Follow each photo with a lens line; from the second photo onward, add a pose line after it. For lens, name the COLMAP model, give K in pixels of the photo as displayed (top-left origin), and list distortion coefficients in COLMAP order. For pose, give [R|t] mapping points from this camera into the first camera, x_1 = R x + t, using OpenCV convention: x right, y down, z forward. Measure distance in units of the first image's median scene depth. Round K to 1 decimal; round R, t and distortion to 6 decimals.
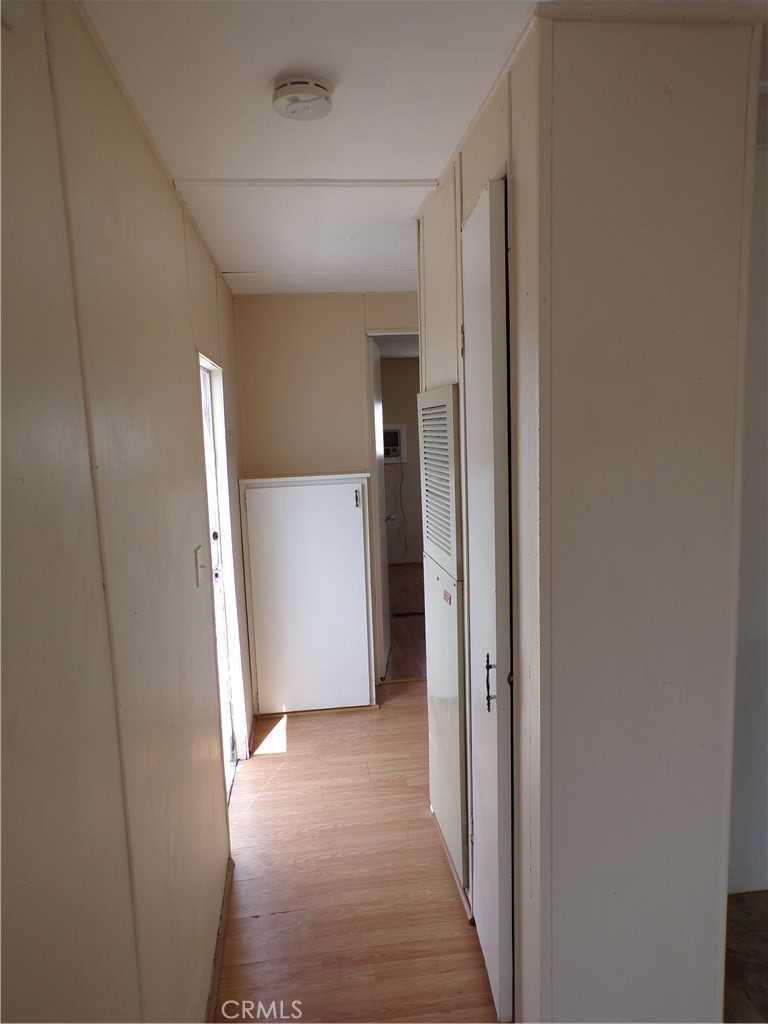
lens RADIAL K [[681.7, 0, 383.9], [0, 681.7, 510.5], [0, 0, 1]] dist [-0.015582, 0.014196]
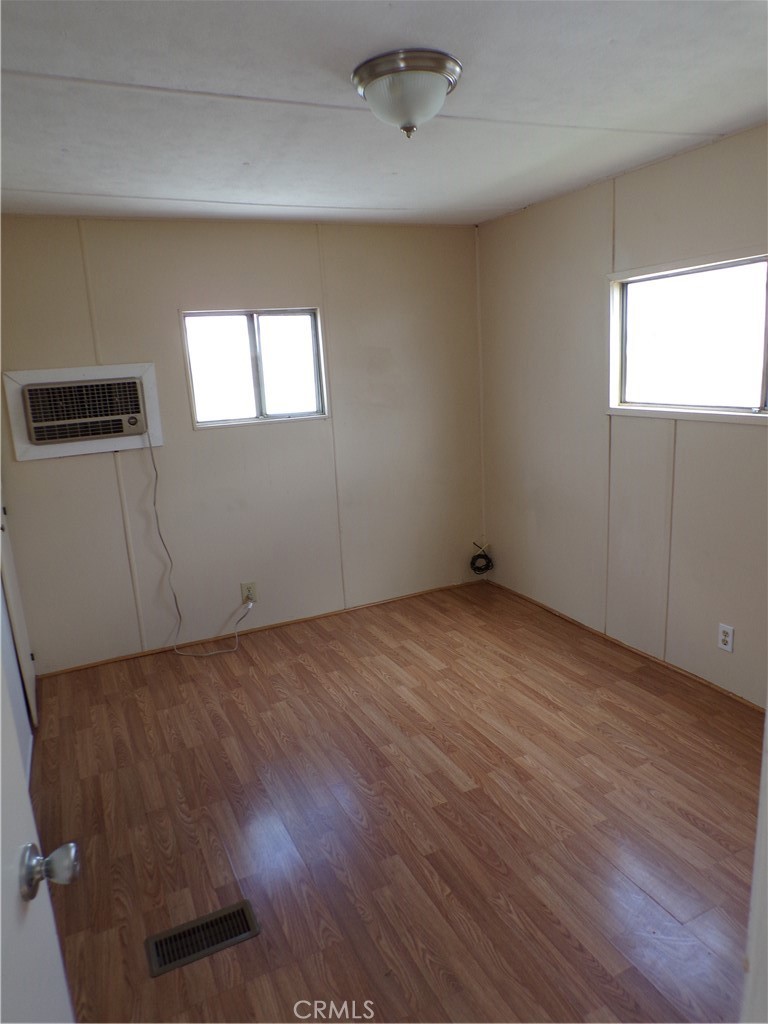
lens RADIAL K [[681.7, 0, 383.4], [0, 681.7, 518.0], [0, 0, 1]] dist [-0.015582, 0.014196]
pose [[0.944546, -0.094192, 0.314581, 0.024813], [0.064427, 0.992516, 0.103734, -0.060037], [-0.321998, -0.077714, 0.943545, 0.497745]]
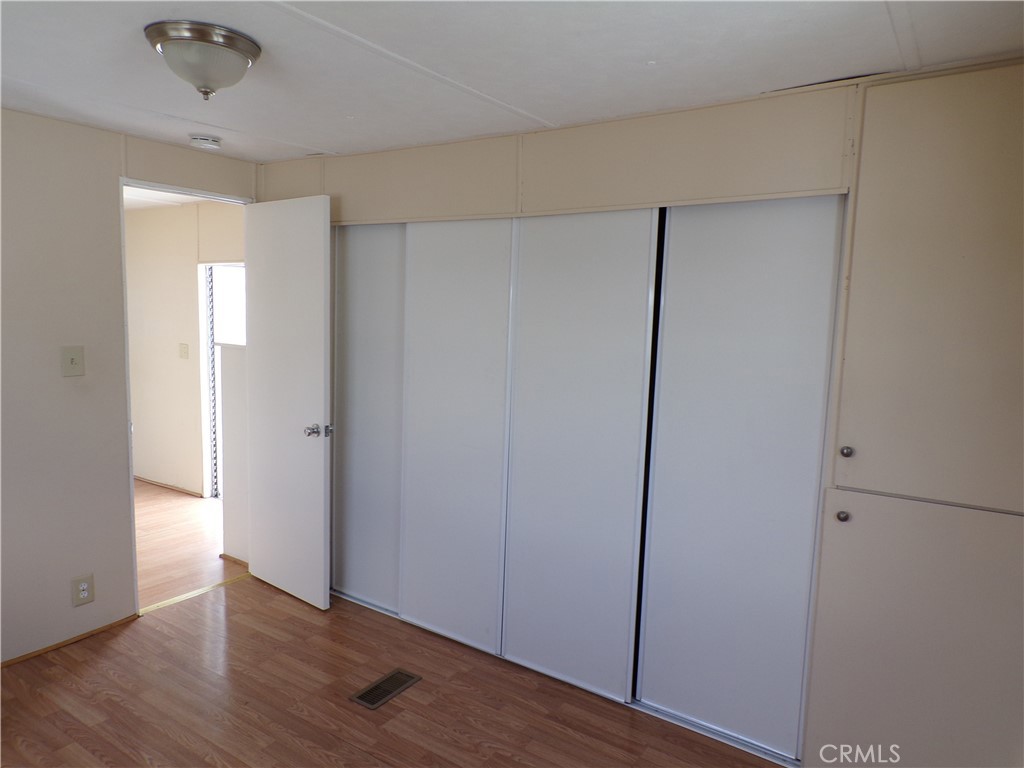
lens RADIAL K [[681.7, 0, 506.8], [0, 681.7, 382.9], [0, 0, 1]] dist [-0.015582, 0.014196]
pose [[-0.640804, 0.096286, -0.761642, 0.240513], [-0.102565, 0.972472, 0.209232, -0.126841], [0.760822, 0.212195, -0.613289, 0.965475]]
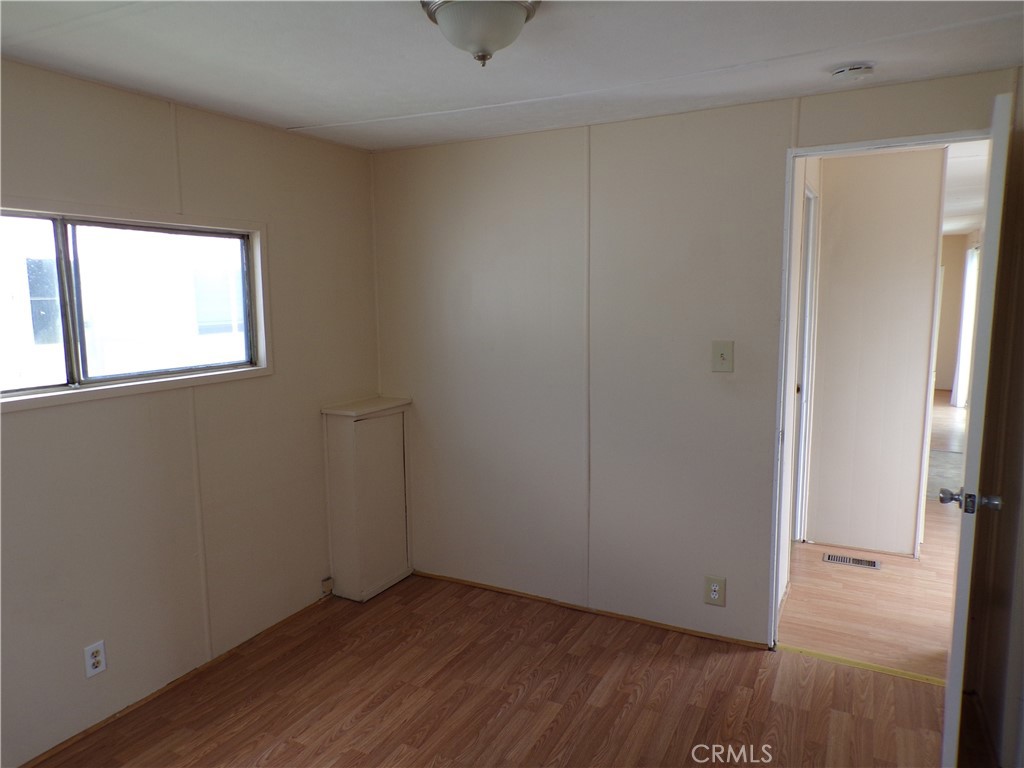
lens RADIAL K [[681.7, 0, 505.5], [0, 681.7, 383.7], [0, 0, 1]] dist [-0.015582, 0.014196]
pose [[-0.824092, -0.031017, 0.565606, -0.009413], [0.109266, 0.971043, 0.212452, -0.110947], [-0.555818, 0.236881, -0.796840, 0.907144]]
